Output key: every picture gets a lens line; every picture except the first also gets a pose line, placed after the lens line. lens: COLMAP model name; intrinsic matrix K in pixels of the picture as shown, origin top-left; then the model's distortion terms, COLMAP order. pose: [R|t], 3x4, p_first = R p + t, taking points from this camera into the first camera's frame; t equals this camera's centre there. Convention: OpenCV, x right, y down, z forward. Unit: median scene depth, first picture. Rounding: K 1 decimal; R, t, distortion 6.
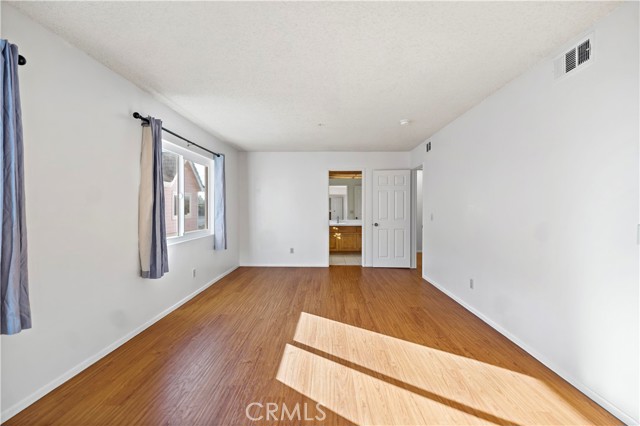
lens RADIAL K [[288.0, 0, 321.9], [0, 288.0, 211.1], [0, 0, 1]] dist [-0.004739, -0.000057]
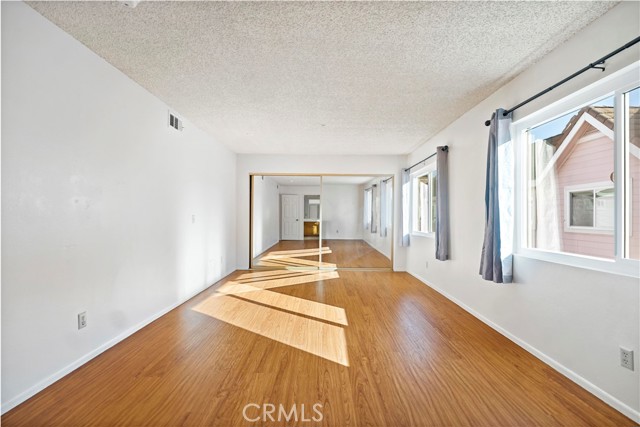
lens RADIAL K [[288.0, 0, 321.9], [0, 288.0, 211.6], [0, 0, 1]] dist [-0.004739, -0.000057]
pose [[-0.999870, -0.006843, -0.014582, -0.000254], [-0.006747, 0.999955, -0.006644, 0.013693], [0.014627, -0.006545, -0.999872, 1.855996]]
